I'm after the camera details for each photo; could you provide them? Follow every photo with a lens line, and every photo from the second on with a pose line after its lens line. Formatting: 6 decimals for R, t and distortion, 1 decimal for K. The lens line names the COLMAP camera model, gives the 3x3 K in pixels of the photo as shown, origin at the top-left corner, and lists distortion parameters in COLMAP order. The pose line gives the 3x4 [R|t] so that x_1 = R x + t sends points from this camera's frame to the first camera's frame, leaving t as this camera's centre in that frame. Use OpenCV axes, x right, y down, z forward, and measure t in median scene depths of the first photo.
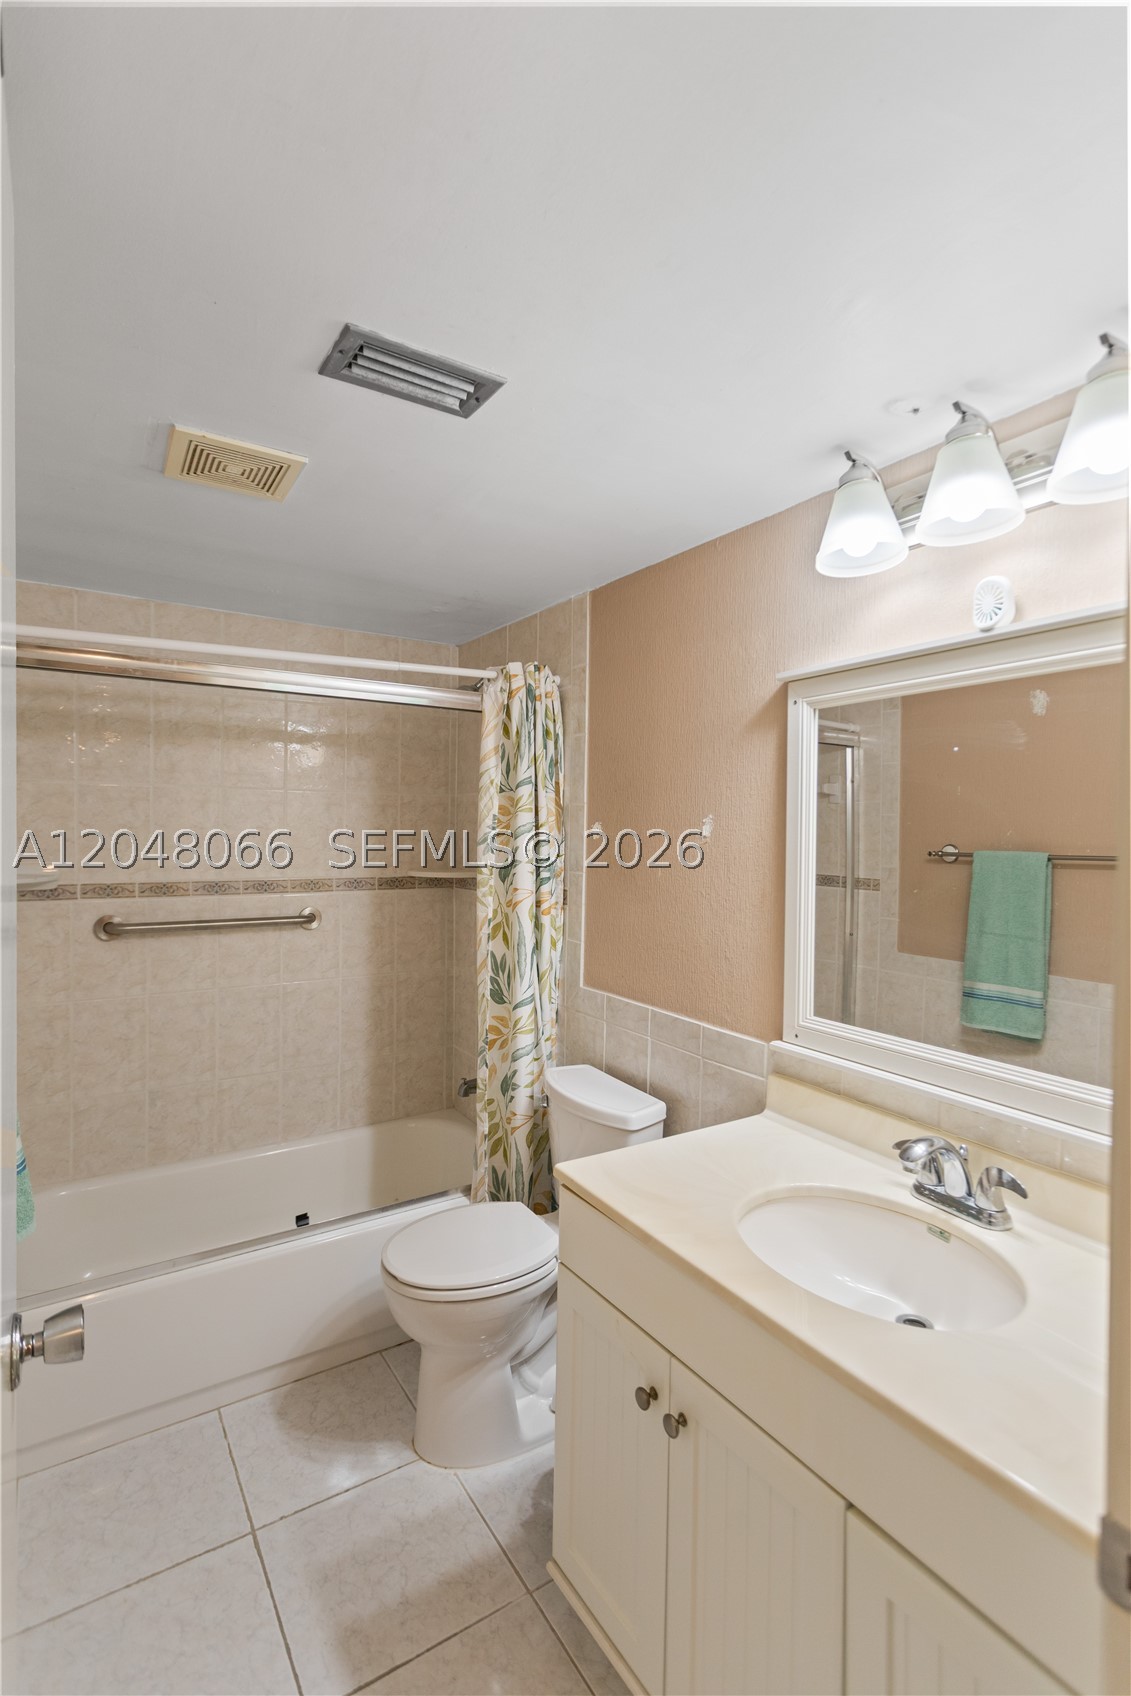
lens RADIAL K [[839.8, 0, 576.1], [0, 839.8, 843.3], [0, 0, 1]] dist [0.002317, 0.005803]
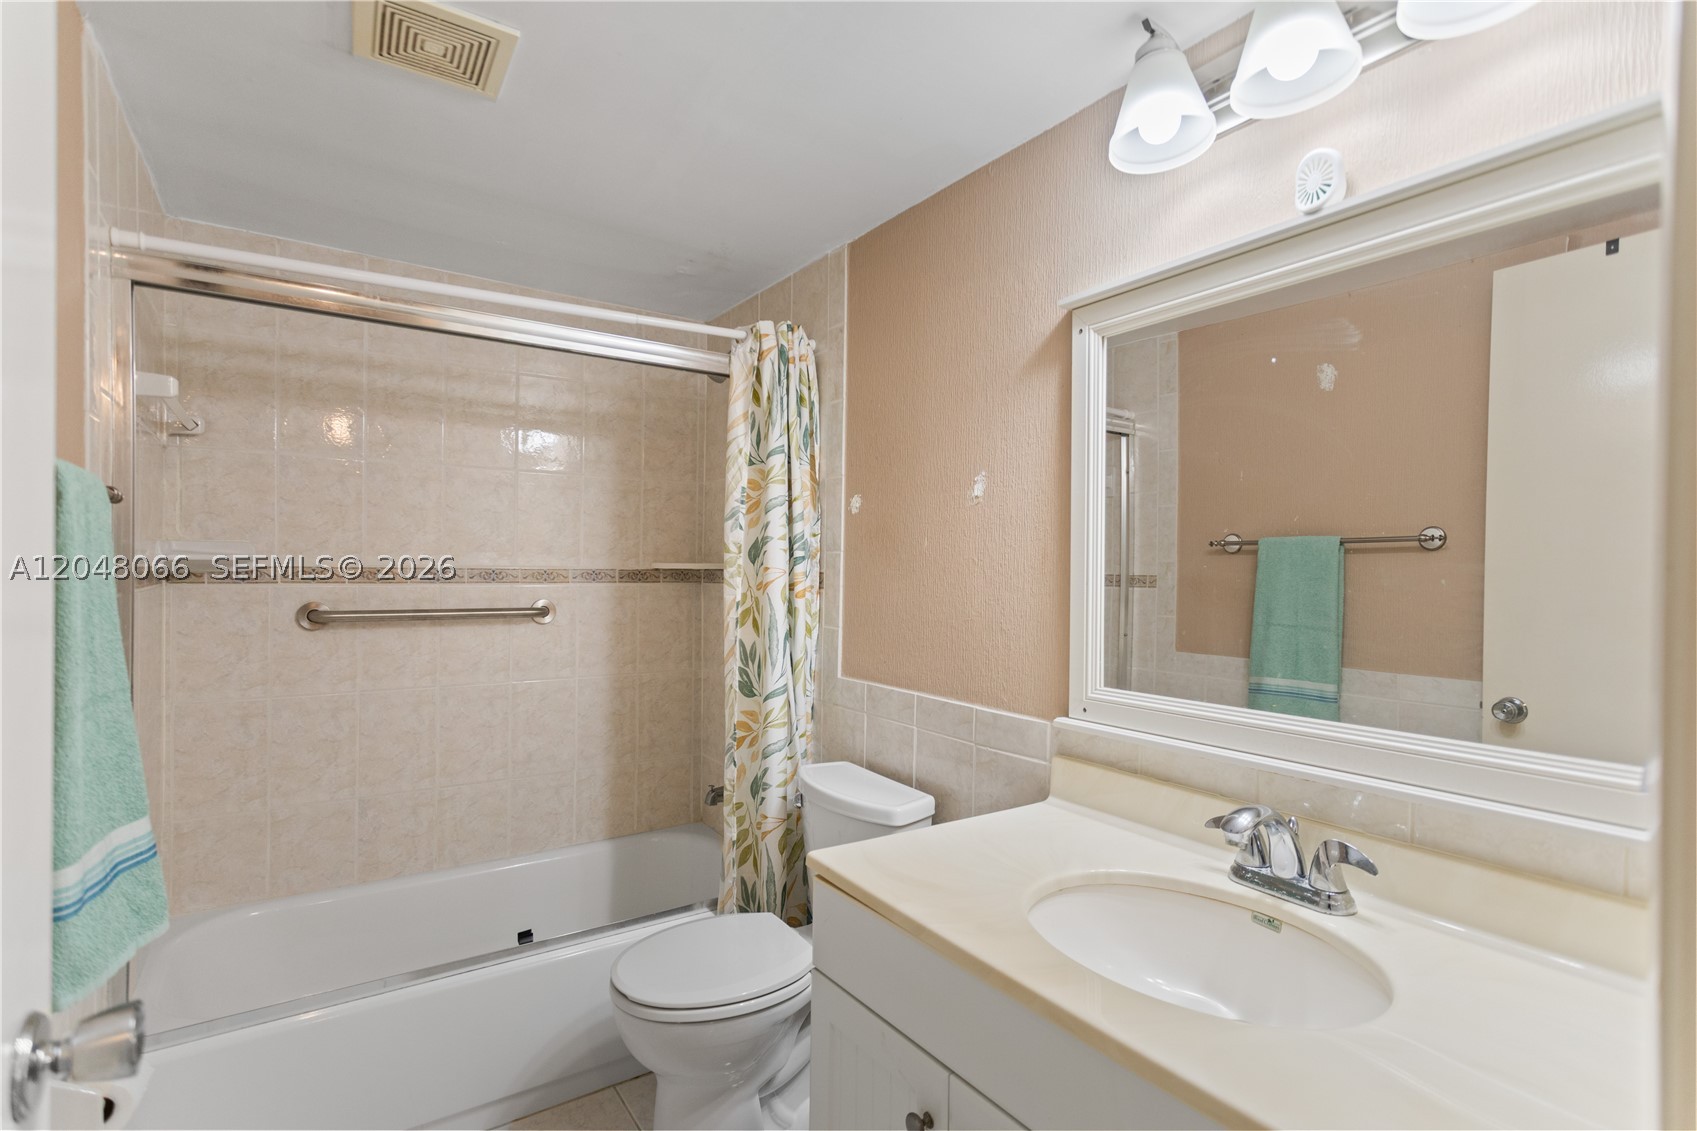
lens RADIAL K [[840.3, 0, 853.9], [0, 840.3, 566.8], [0, 0, 1]] dist [0.002317, 0.005803]
pose [[0.999742, -0.002050, 0.022614, 0.001553], [0.002410, 0.999870, -0.015914, 0.071408], [-0.022579, 0.015965, 0.999618, 0.097042]]
